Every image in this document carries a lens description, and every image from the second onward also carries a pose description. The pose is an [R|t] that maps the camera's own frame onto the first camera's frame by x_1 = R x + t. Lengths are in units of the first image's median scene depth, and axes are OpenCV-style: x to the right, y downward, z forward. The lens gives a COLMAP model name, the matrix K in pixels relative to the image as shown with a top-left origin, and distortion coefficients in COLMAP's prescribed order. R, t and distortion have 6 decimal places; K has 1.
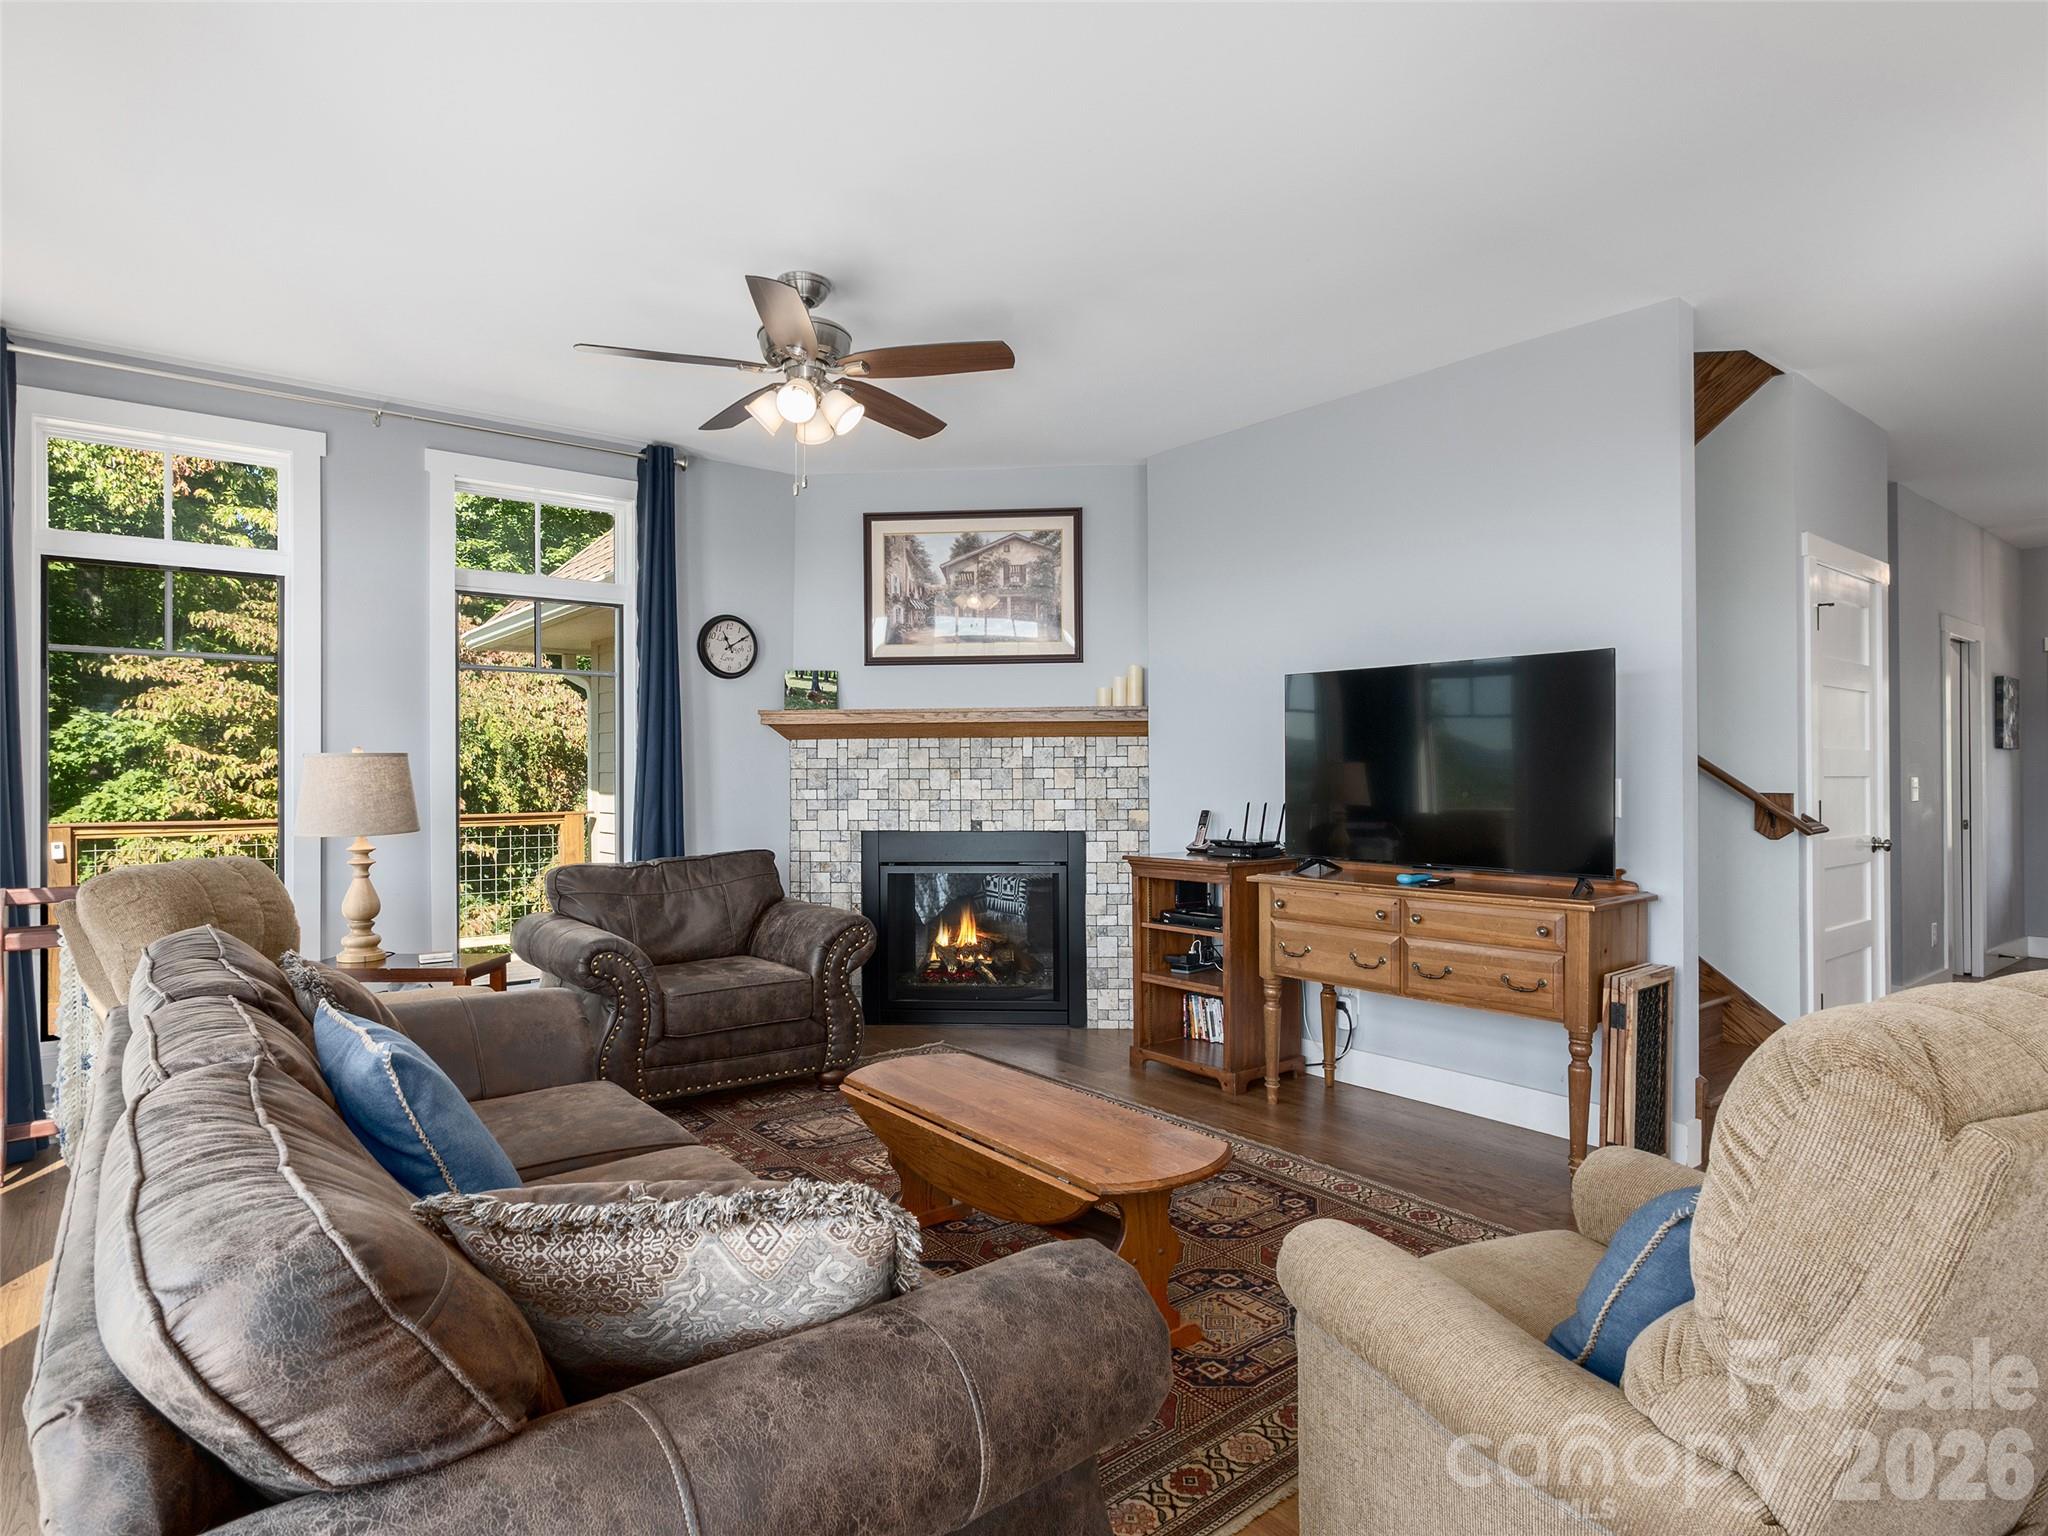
lens RADIAL K [[1122.6, 0, 1018.3], [0, 1122.6, 773.6], [0, 0, 1]] dist [-0.002857, 0.002875]
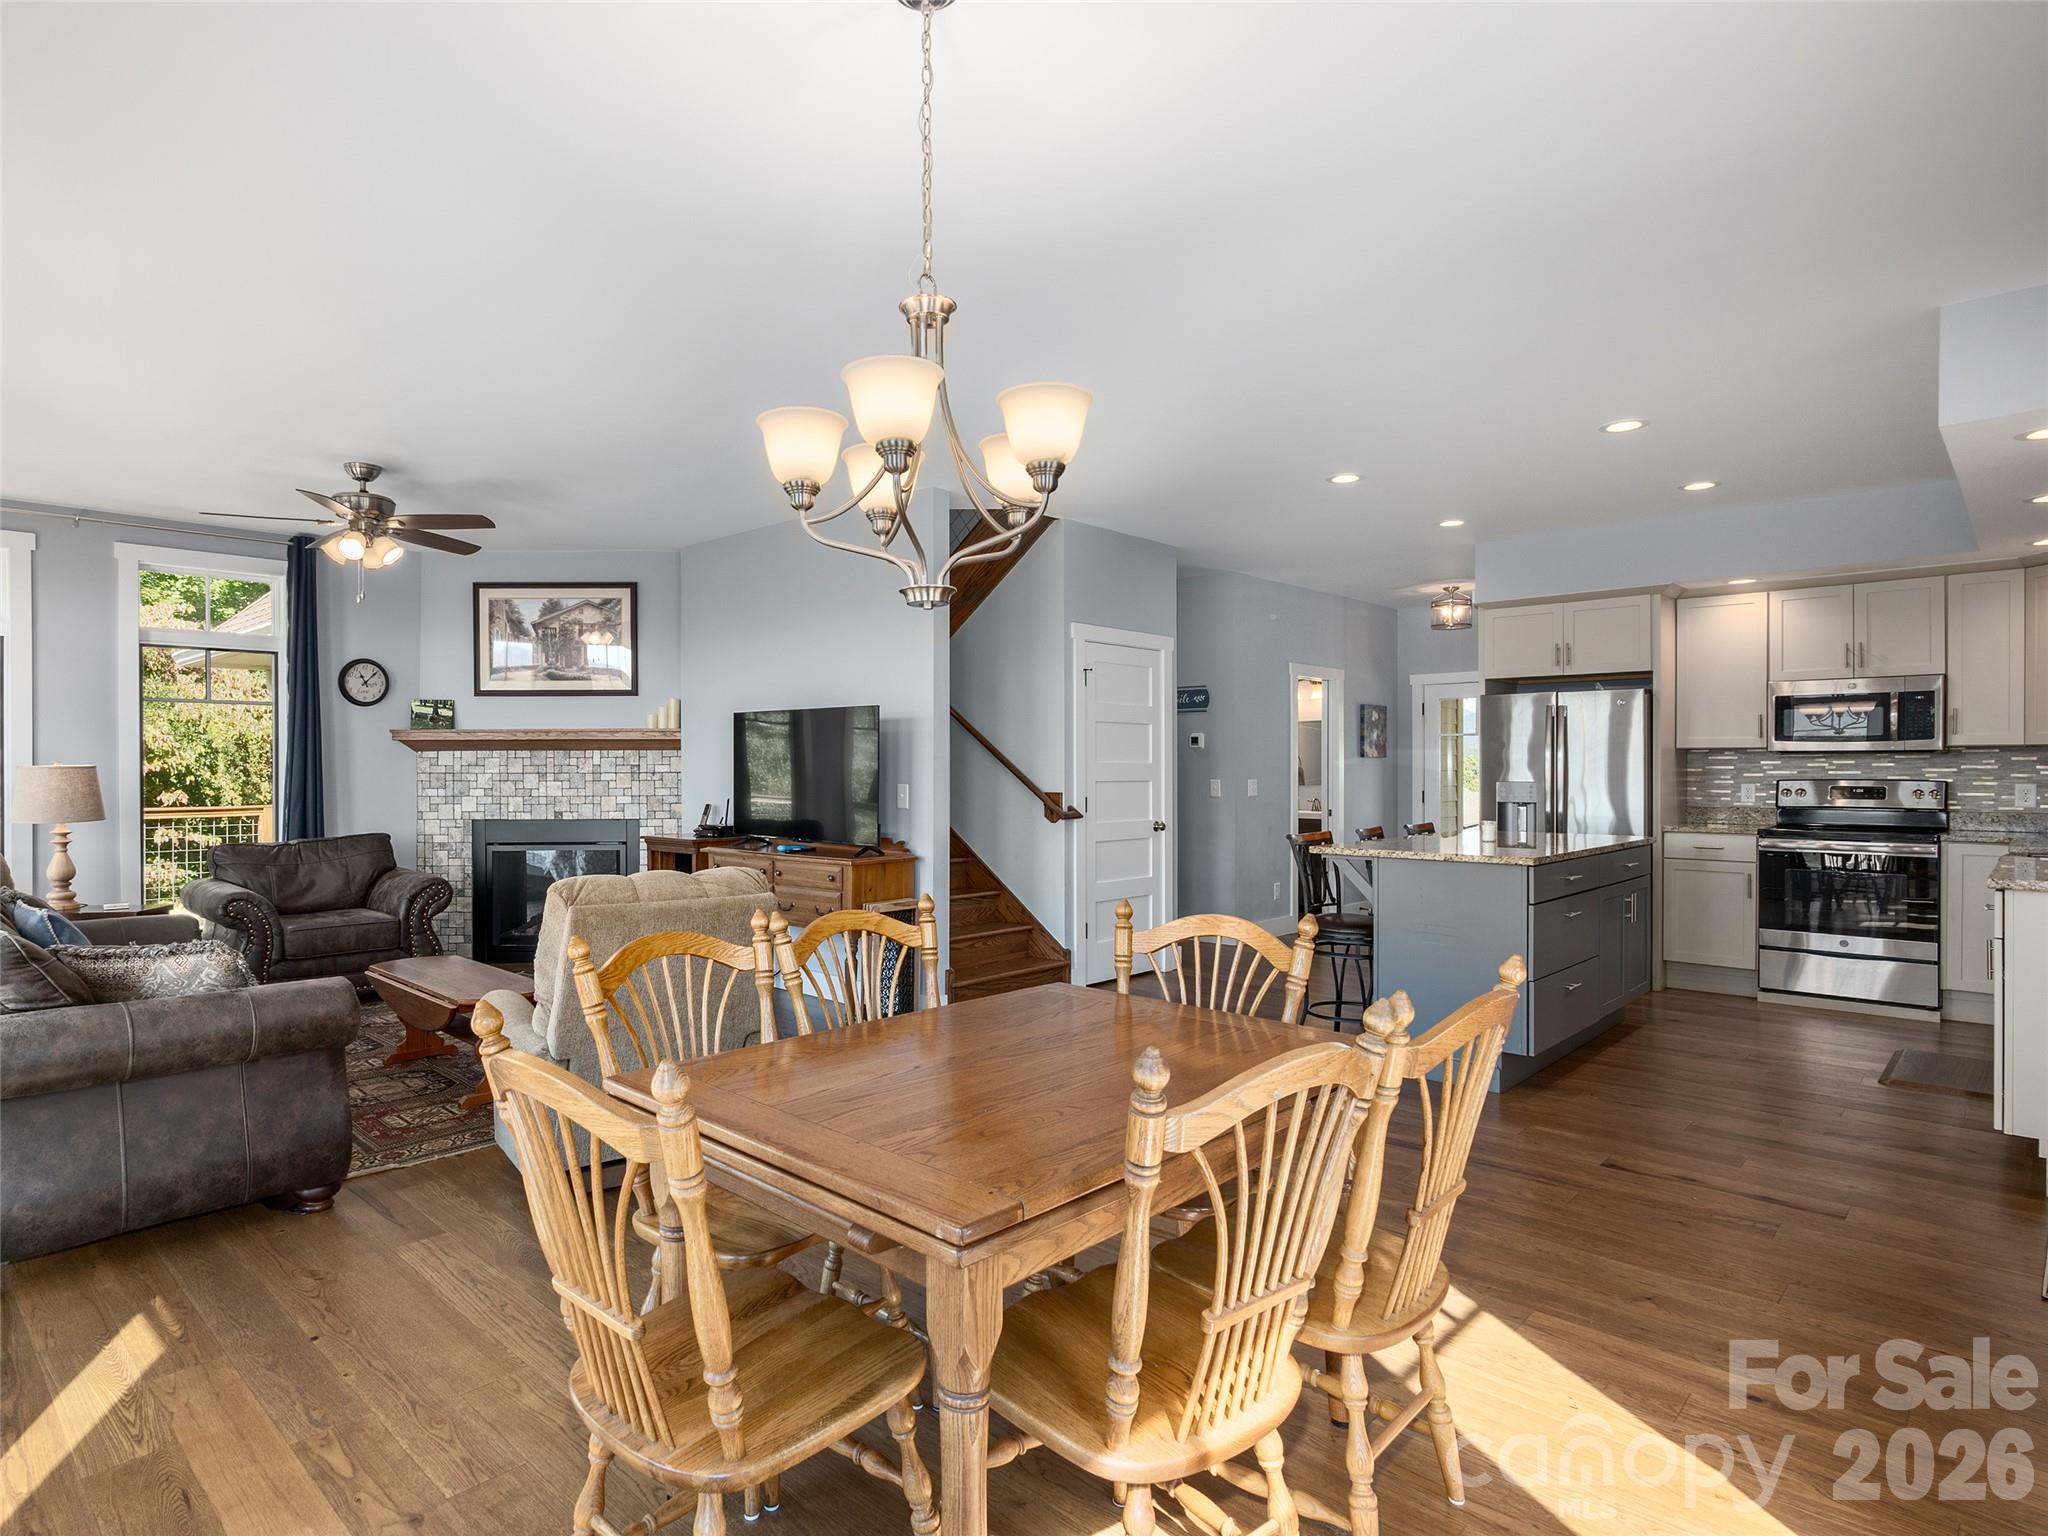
lens RADIAL K [[1122.6, 0, 934.1], [0, 1122.6, 774.8], [0, 0, 1]] dist [-0.002857, 0.002875]
pose [[0.994169, 0.001447, 0.107819, 0.274200], [-0.002432, 0.999957, 0.009004, -0.016383], [-0.107801, -0.009214, 0.994130, -0.406022]]
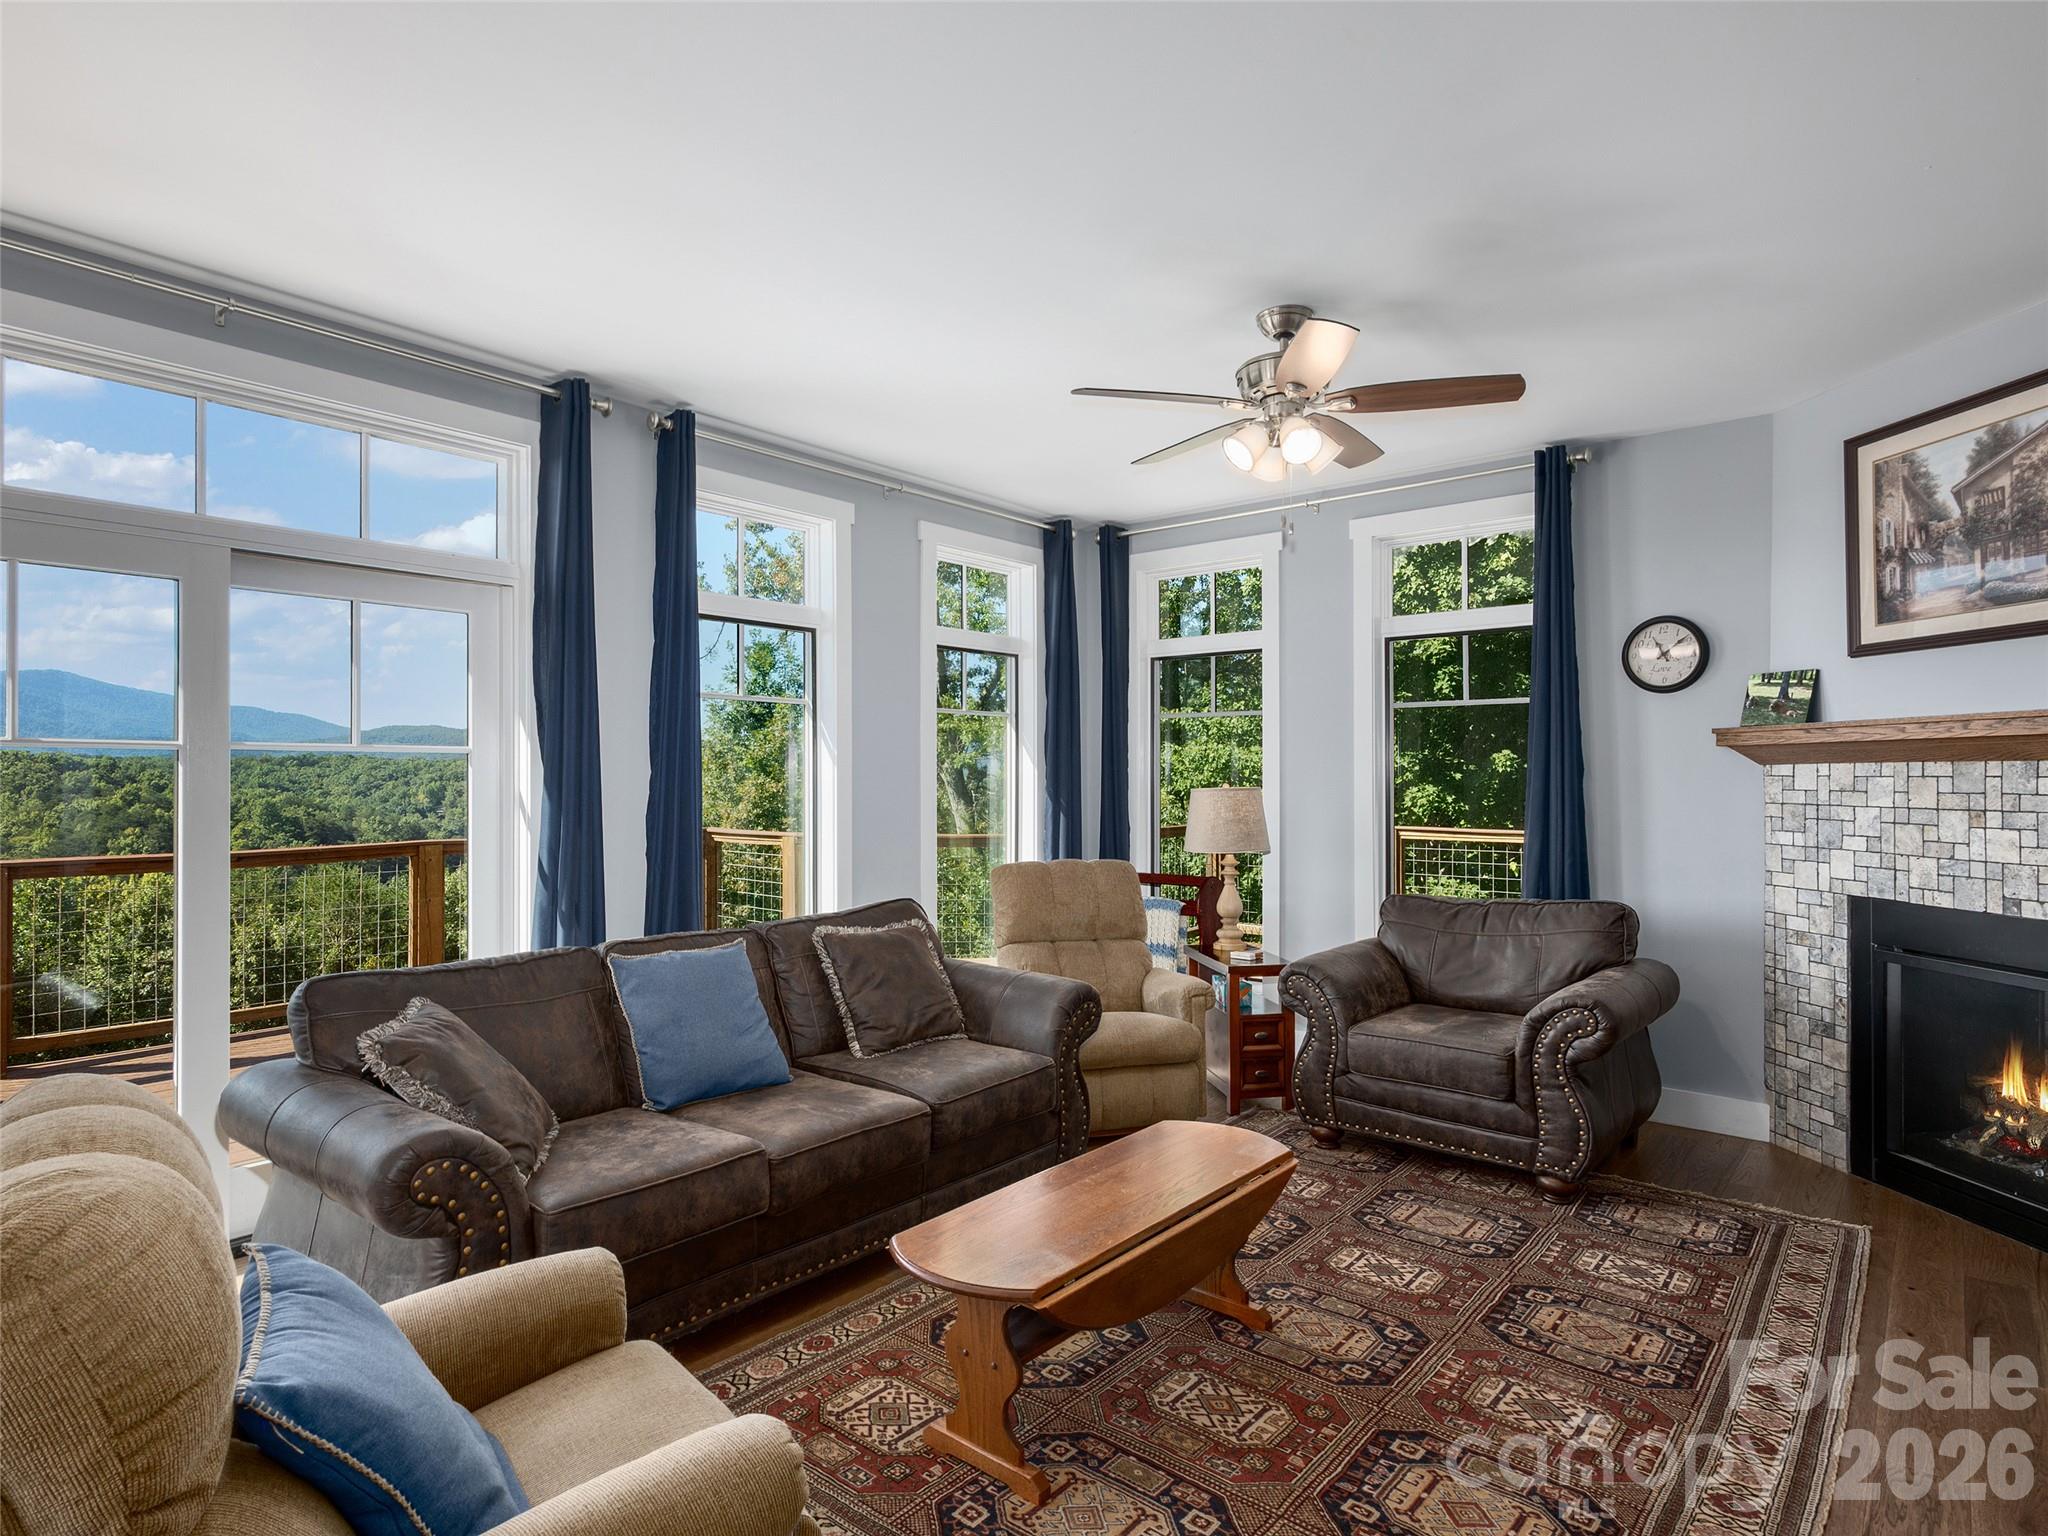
lens RADIAL K [[1122.6, 0, 1019.2], [0, 1122.6, 769.4], [0, 0, 1]] dist [-0.002857, 0.002875]
pose [[0.198191, 0.000634, -0.980163, 0.458588], [0.002644, 0.999996, 0.001182, -0.030288], [0.980160, -0.002826, 0.198189, 0.368776]]
